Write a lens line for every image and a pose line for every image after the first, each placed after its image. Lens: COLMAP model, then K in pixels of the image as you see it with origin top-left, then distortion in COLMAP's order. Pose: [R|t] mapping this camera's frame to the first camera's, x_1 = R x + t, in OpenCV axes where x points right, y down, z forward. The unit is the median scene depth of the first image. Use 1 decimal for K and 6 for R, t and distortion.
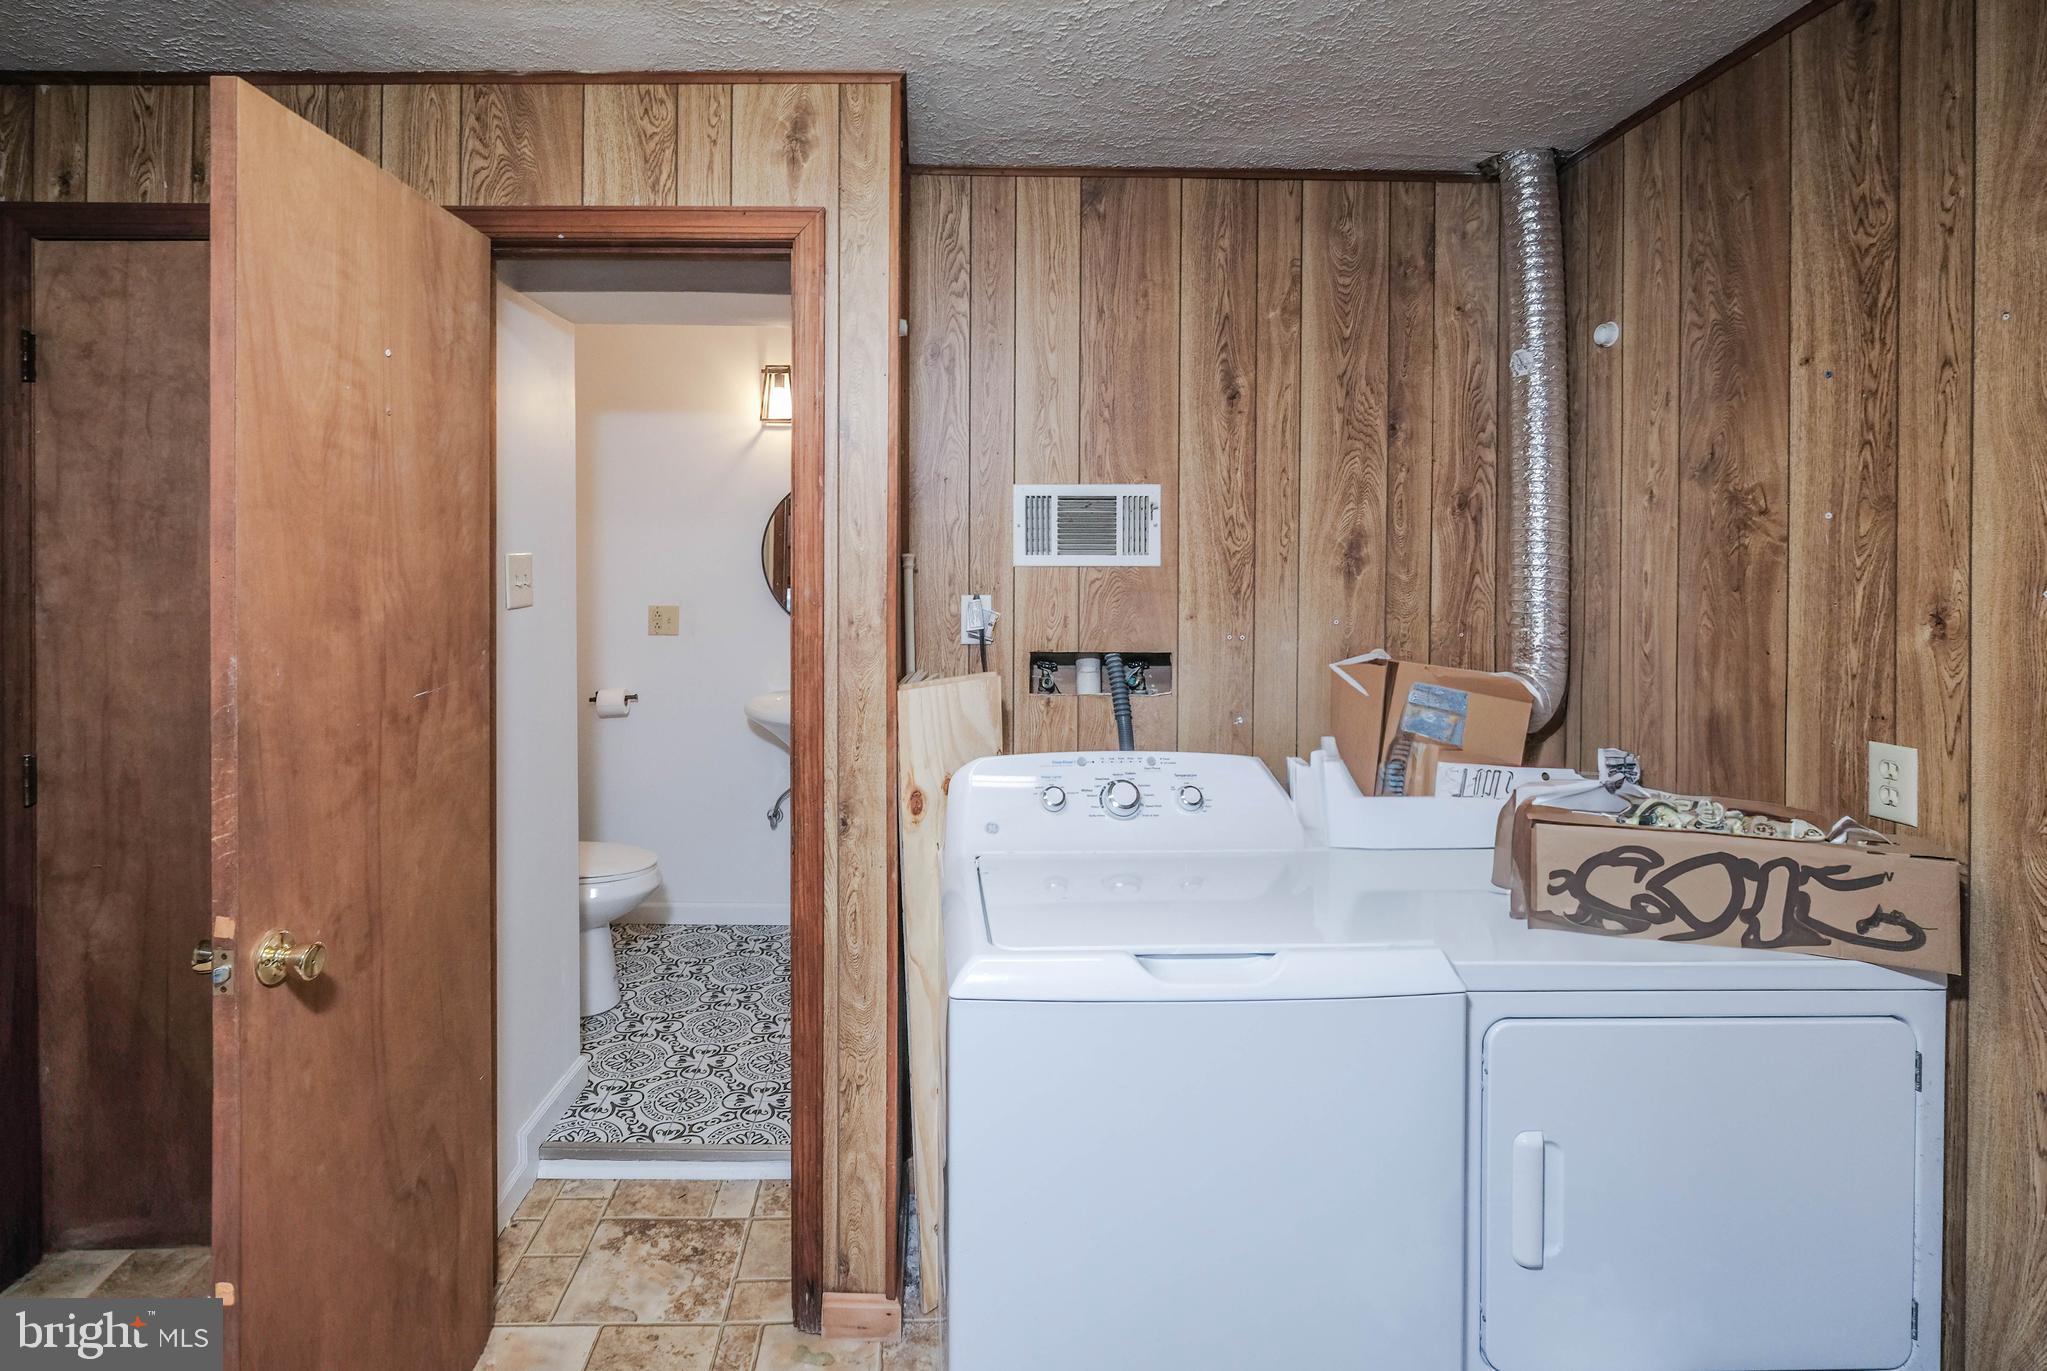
lens RADIAL K [[974.2, 0, 930.9], [0, 974.2, 579.3], [0, 0, 1]] dist [-0.006022, -0.000691]
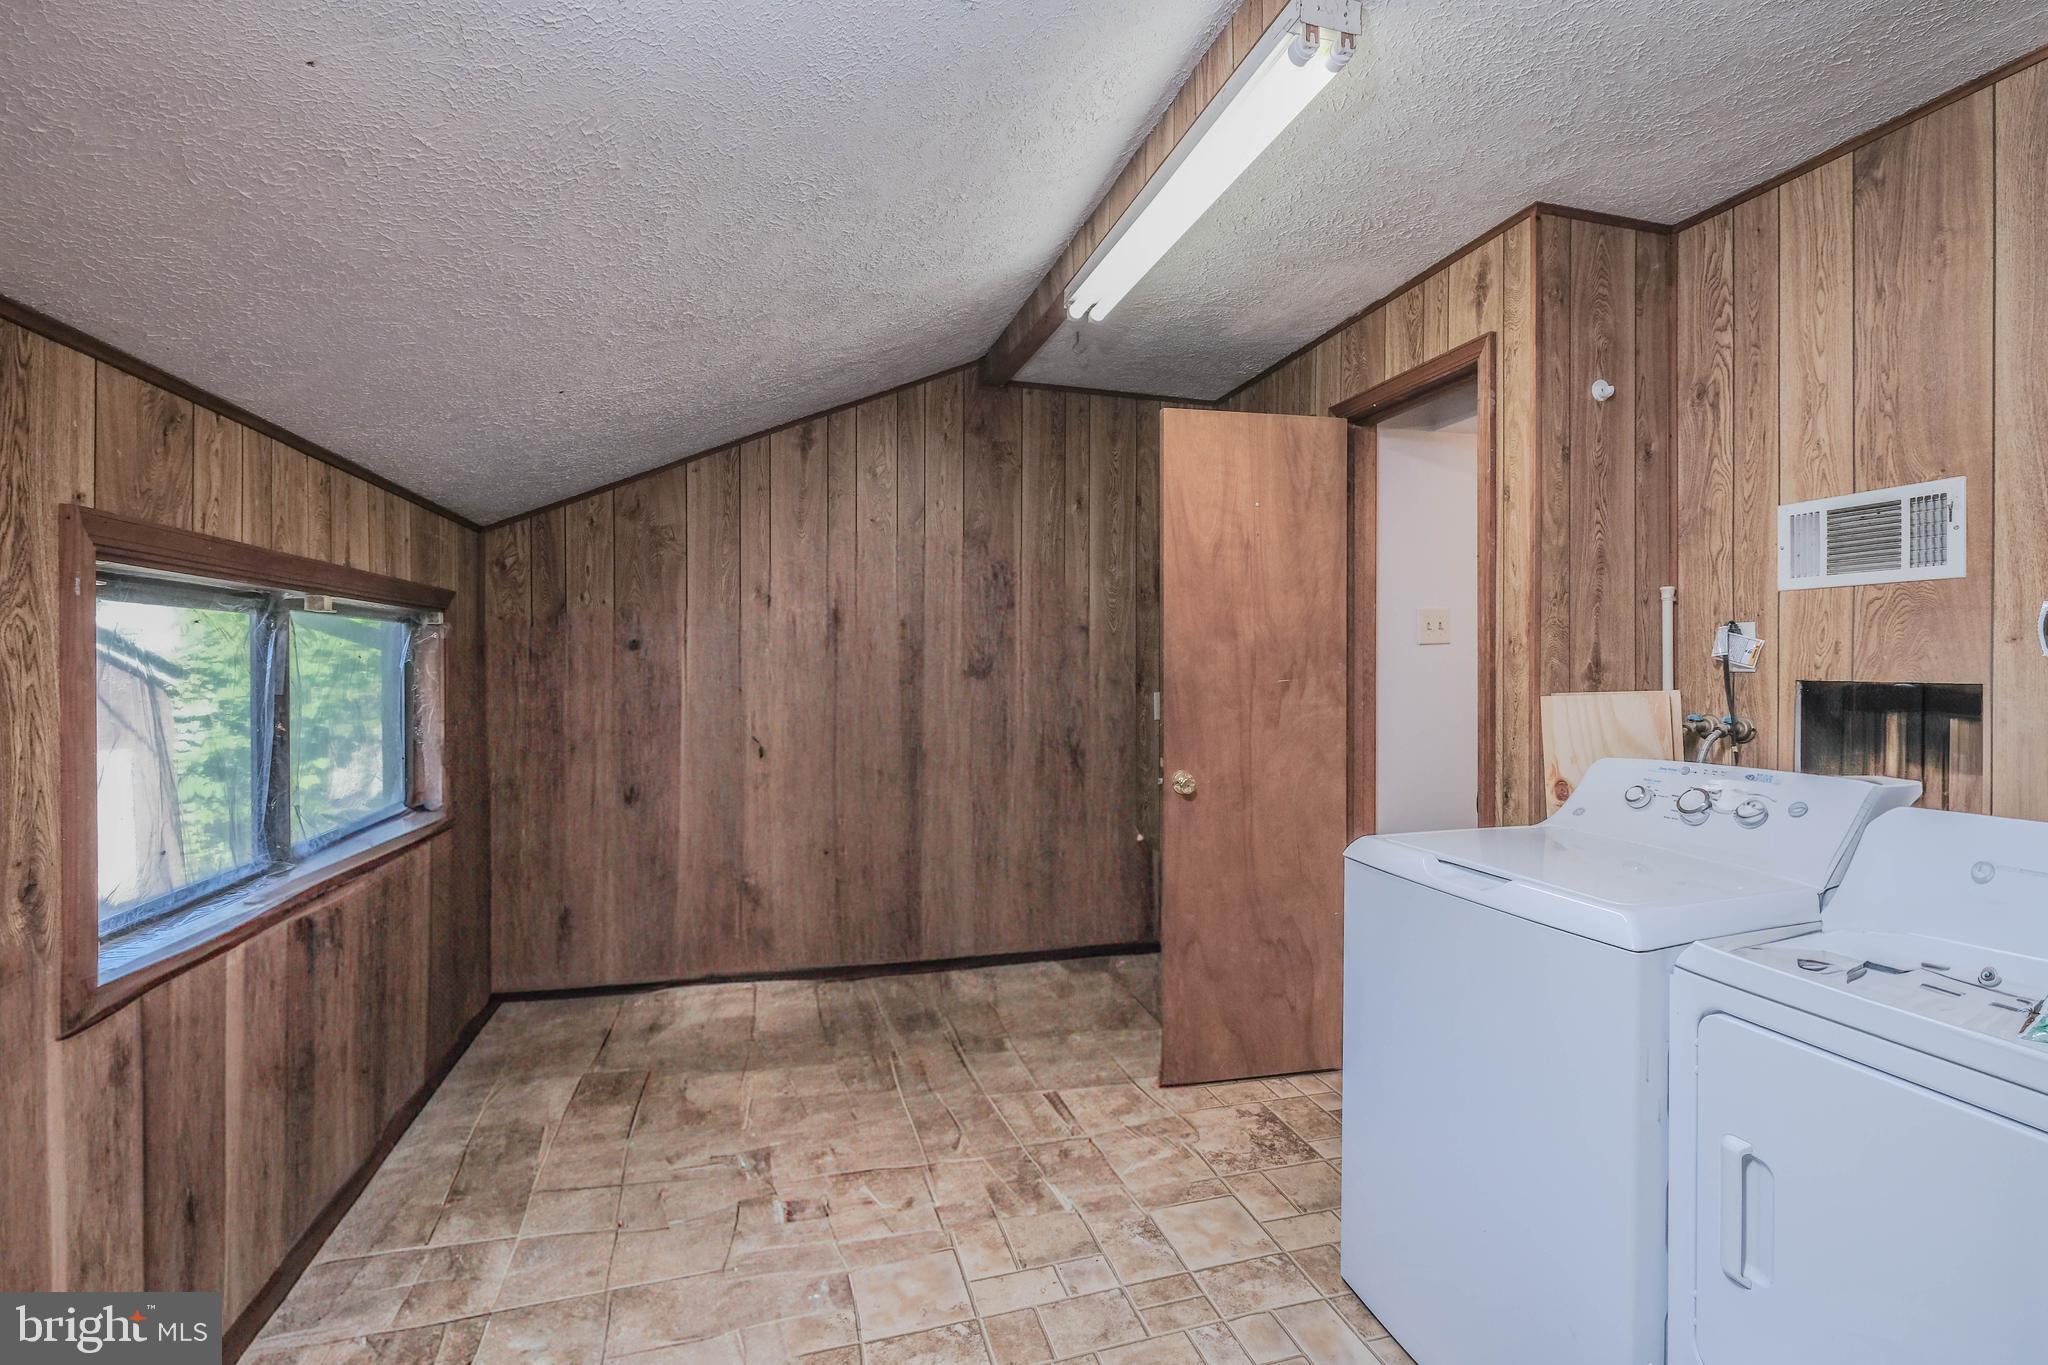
lens RADIAL K [[878.6, 0, 1027.6], [0, 878.6, 666.8], [0, 0, 1]] dist [-0.008306, 0.000270]
pose [[0.262496, 0.007567, -0.964903, 0.733308], [-0.008238, 0.999950, 0.005600, 0.063824], [0.964898, 0.006478, 0.262545, 0.059835]]
